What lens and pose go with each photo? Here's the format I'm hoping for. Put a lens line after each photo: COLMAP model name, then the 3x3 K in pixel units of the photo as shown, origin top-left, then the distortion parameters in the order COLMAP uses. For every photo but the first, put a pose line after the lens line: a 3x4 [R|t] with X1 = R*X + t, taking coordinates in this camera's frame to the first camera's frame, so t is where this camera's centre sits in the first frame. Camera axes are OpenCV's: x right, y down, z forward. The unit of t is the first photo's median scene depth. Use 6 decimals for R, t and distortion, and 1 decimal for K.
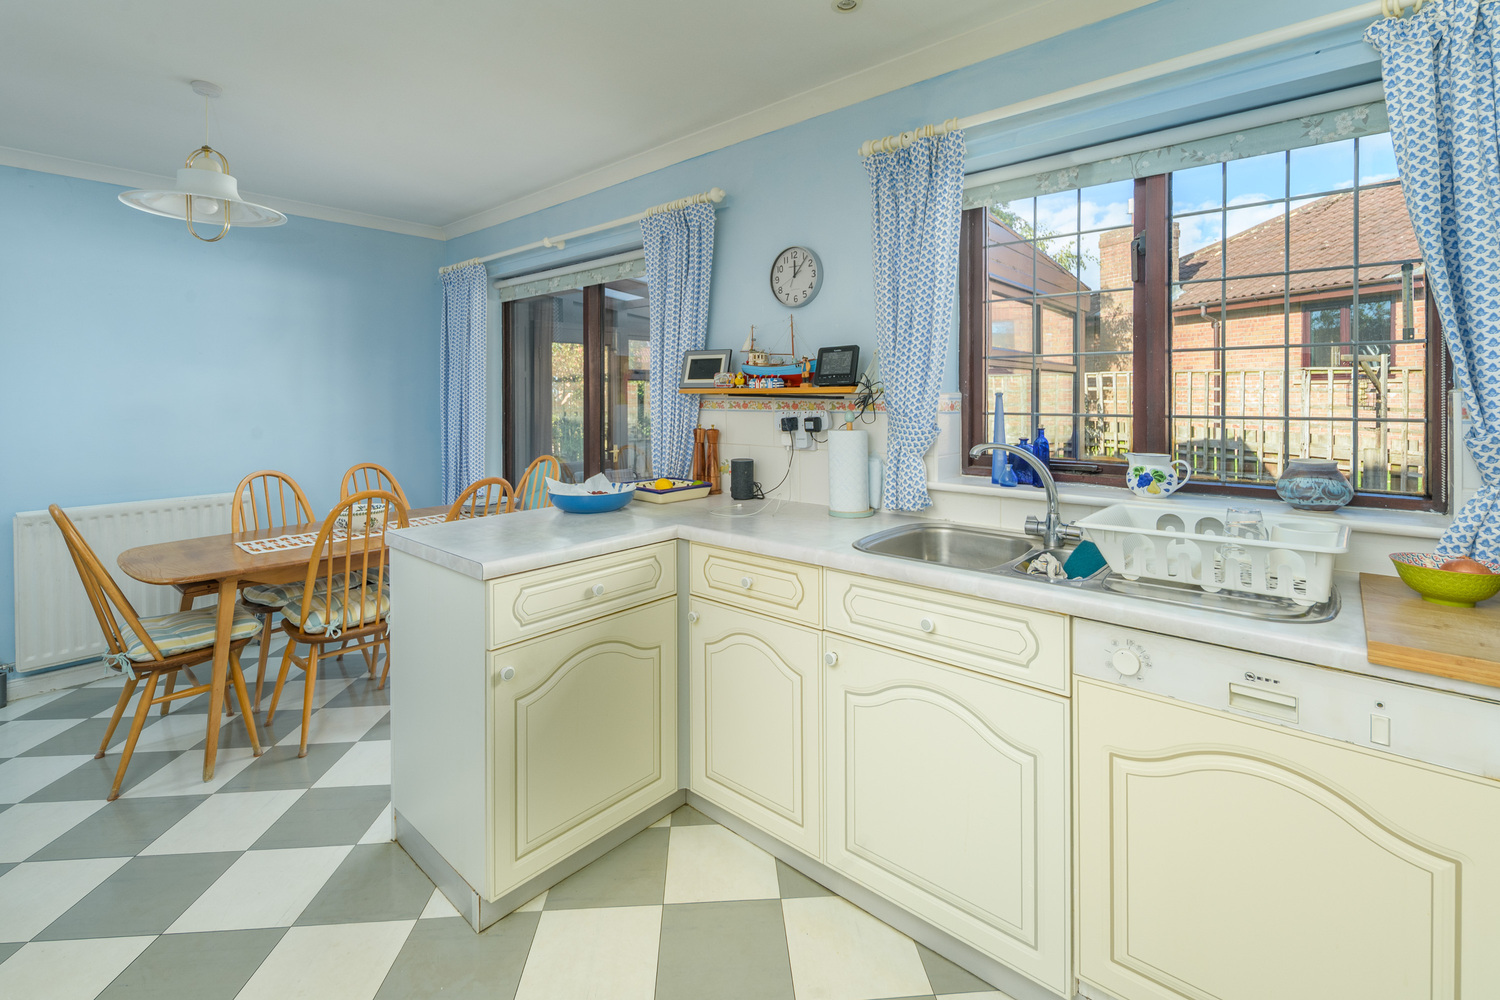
lens RADIAL K [[662.4, 0, 742.9], [0, 662.4, 398.1], [0, 0, 1]] dist [-0.001646, -0.000220]
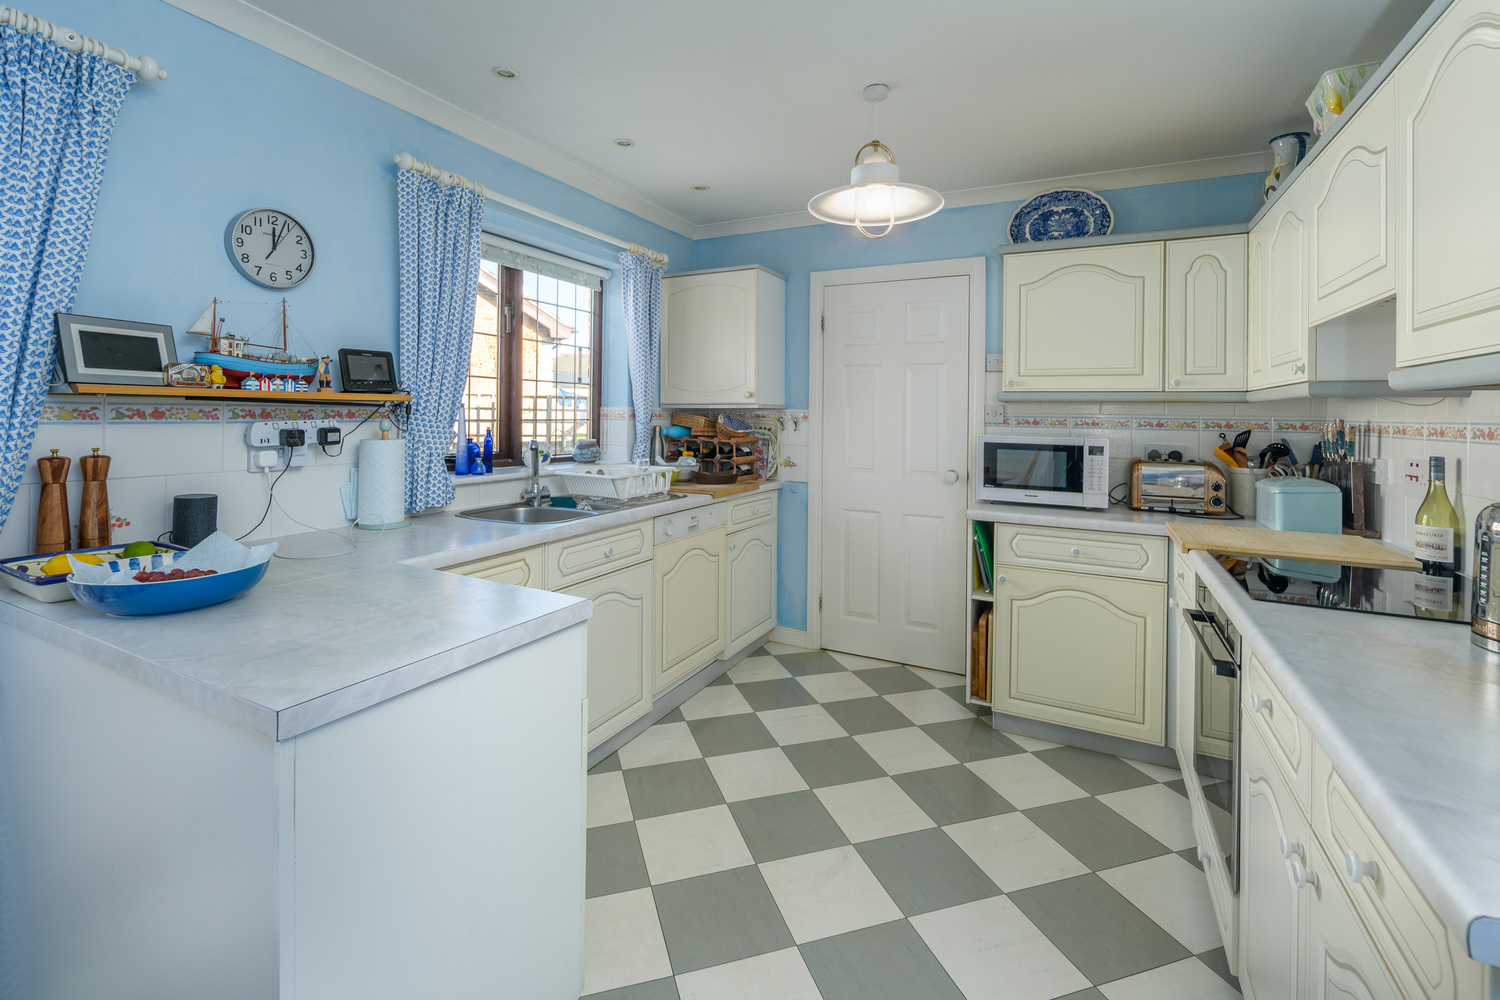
lens RADIAL K [[661.7, 0, 749.4], [0, 661.7, 411.2], [0, 0, 1]] dist [0.000959, -0.000059]
pose [[-0.244099, 0.000831, 0.969750, -0.821521], [-0.008639, 0.999958, -0.003031, 0.005059], [-0.969712, -0.009118, -0.244082, 0.655481]]
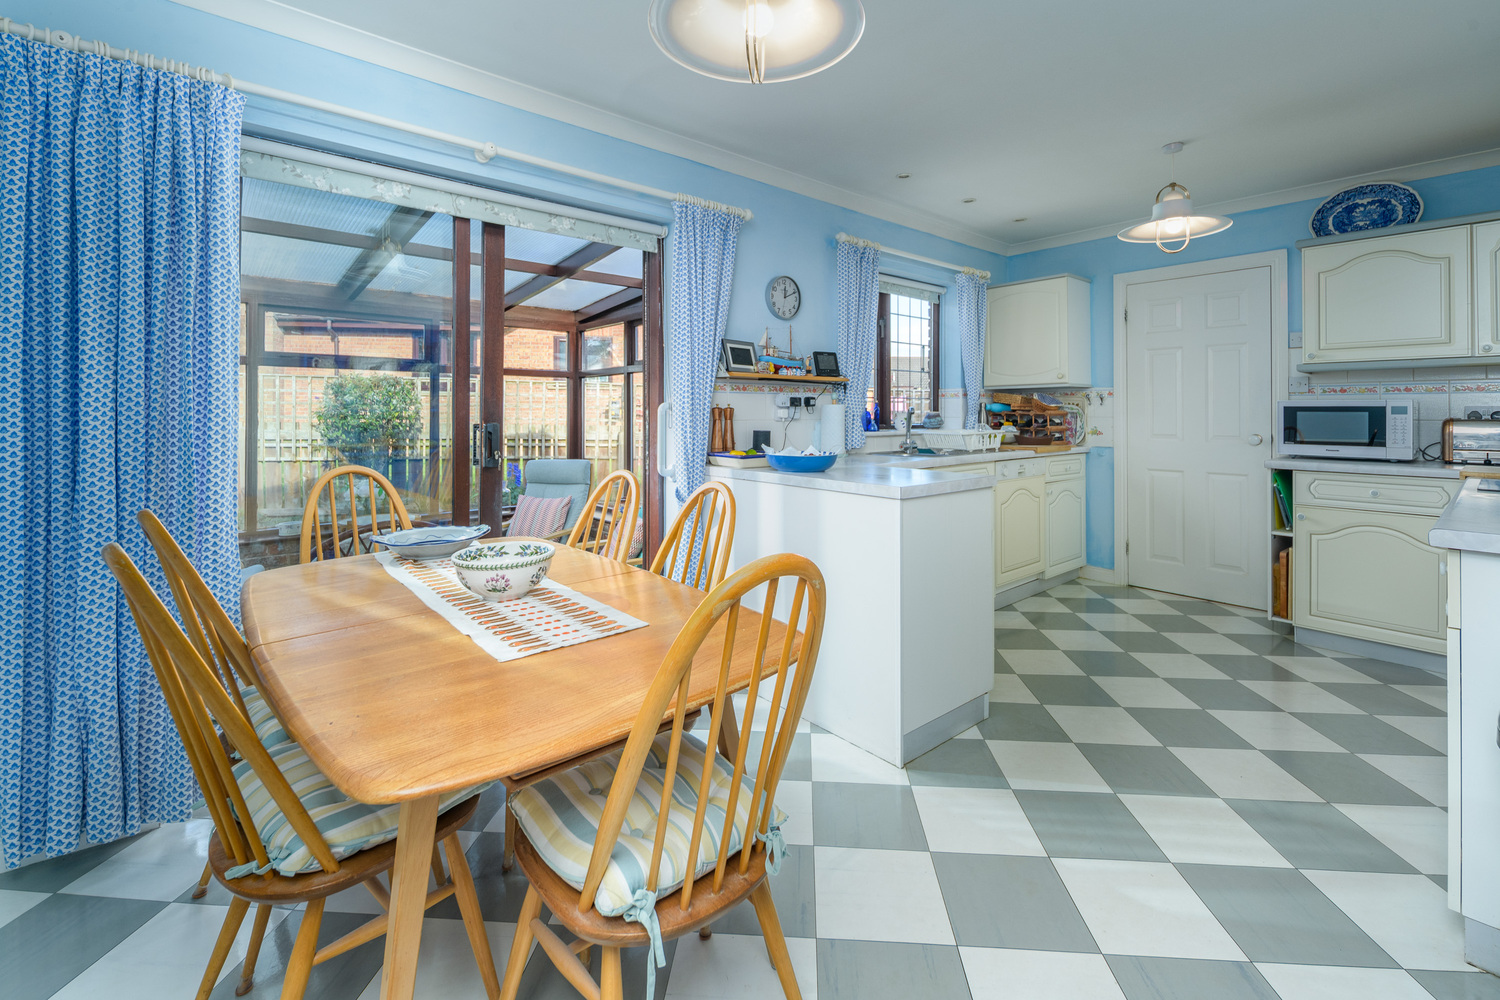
lens RADIAL K [[661.7, 0, 749.4], [0, 661.7, 411.2], [0, 0, 1]] dist [0.000959, -0.000059]
pose [[0.147300, 0.003239, 0.989087, -1.338464], [0.003302, 0.999987, -0.003767, 0.063913], [-0.989086, 0.003821, 0.147287, 0.878238]]
